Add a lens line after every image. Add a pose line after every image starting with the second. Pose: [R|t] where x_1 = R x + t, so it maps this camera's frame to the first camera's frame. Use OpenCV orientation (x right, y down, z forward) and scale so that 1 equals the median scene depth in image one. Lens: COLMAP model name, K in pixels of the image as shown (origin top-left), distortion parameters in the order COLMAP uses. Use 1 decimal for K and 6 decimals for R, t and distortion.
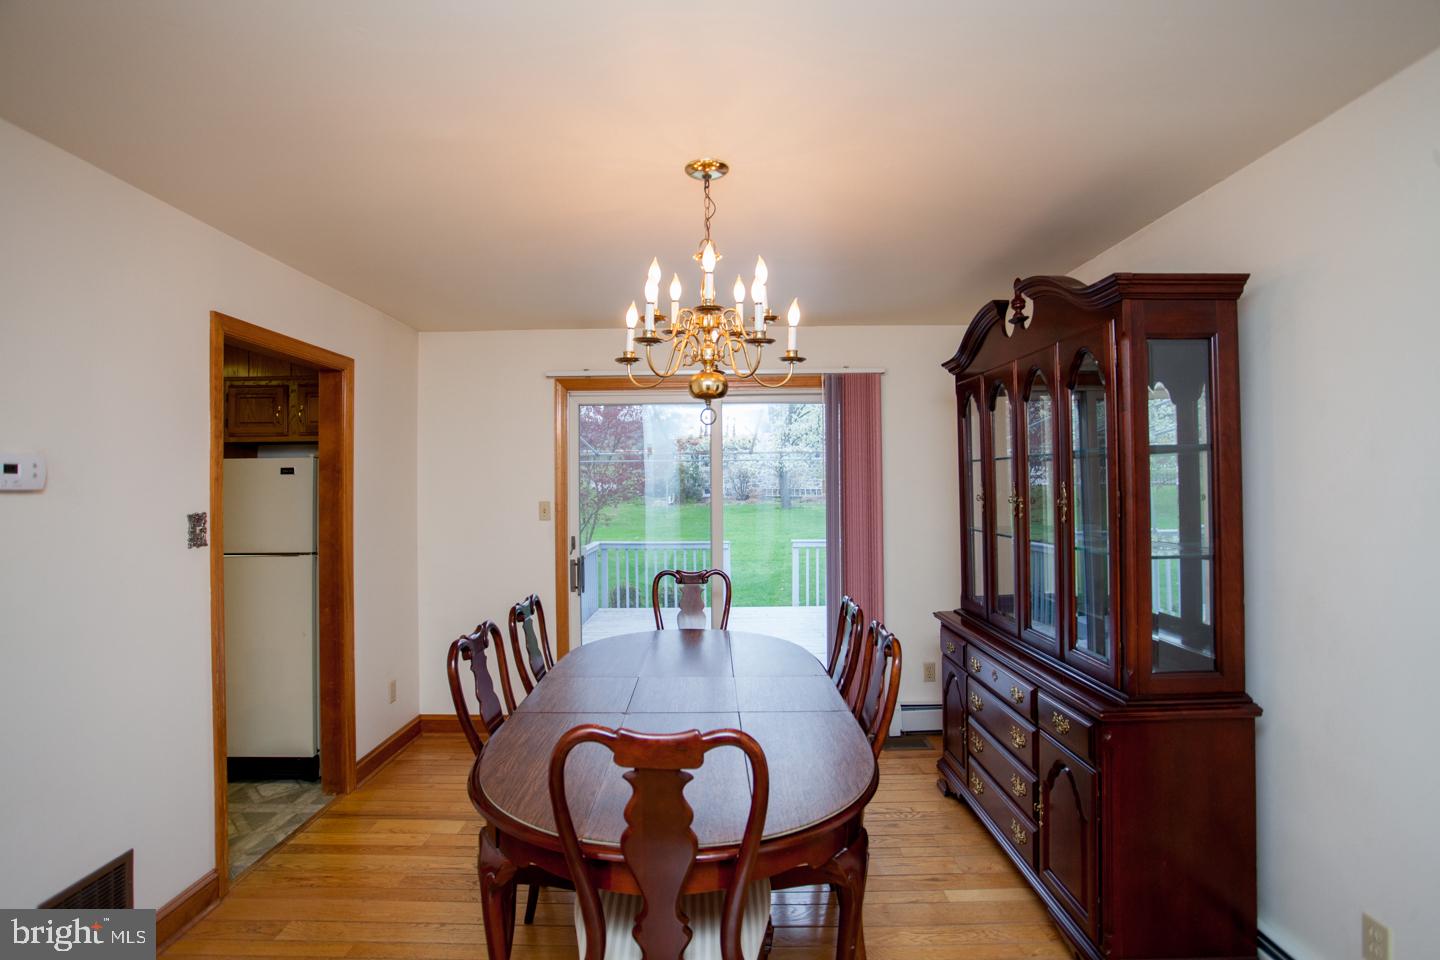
lens RADIAL K [[698.8, 0, 714.0], [0, 698.8, 473.4], [0, 0, 1]] dist [-0.077375, 0.032596]
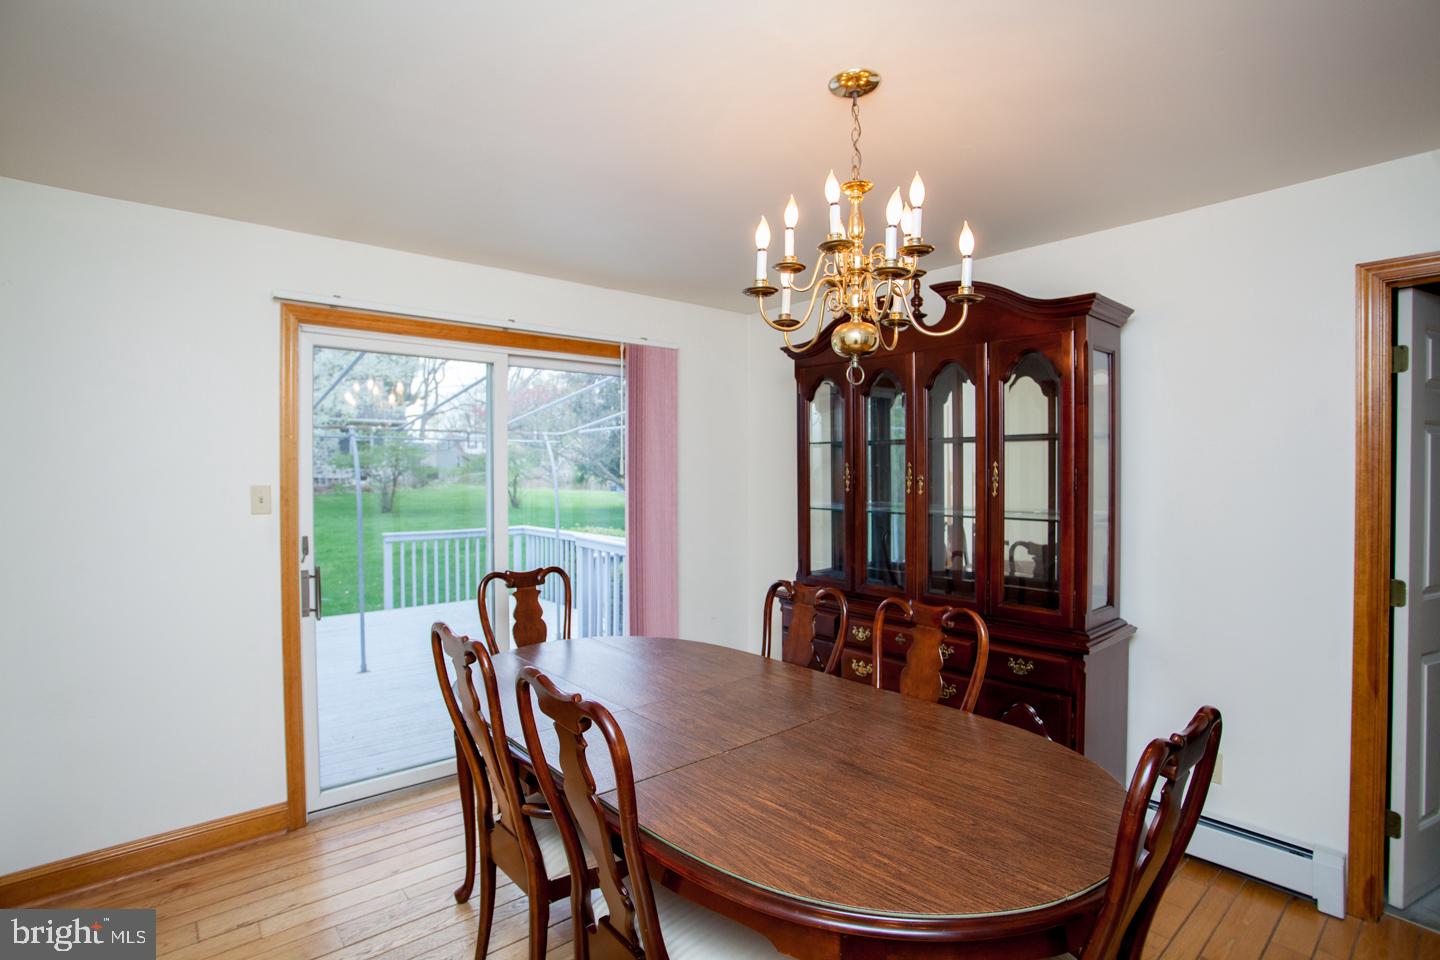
lens RADIAL K [[698.8, 0, 714.0], [0, 698.8, 473.4], [0, 0, 1]] dist [-0.077375, 0.032596]
pose [[0.760351, 0.006704, 0.649478, -0.360342], [-0.015753, 0.999843, 0.008122, 0.018187], [-0.649321, -0.016407, 0.760337, 0.246157]]
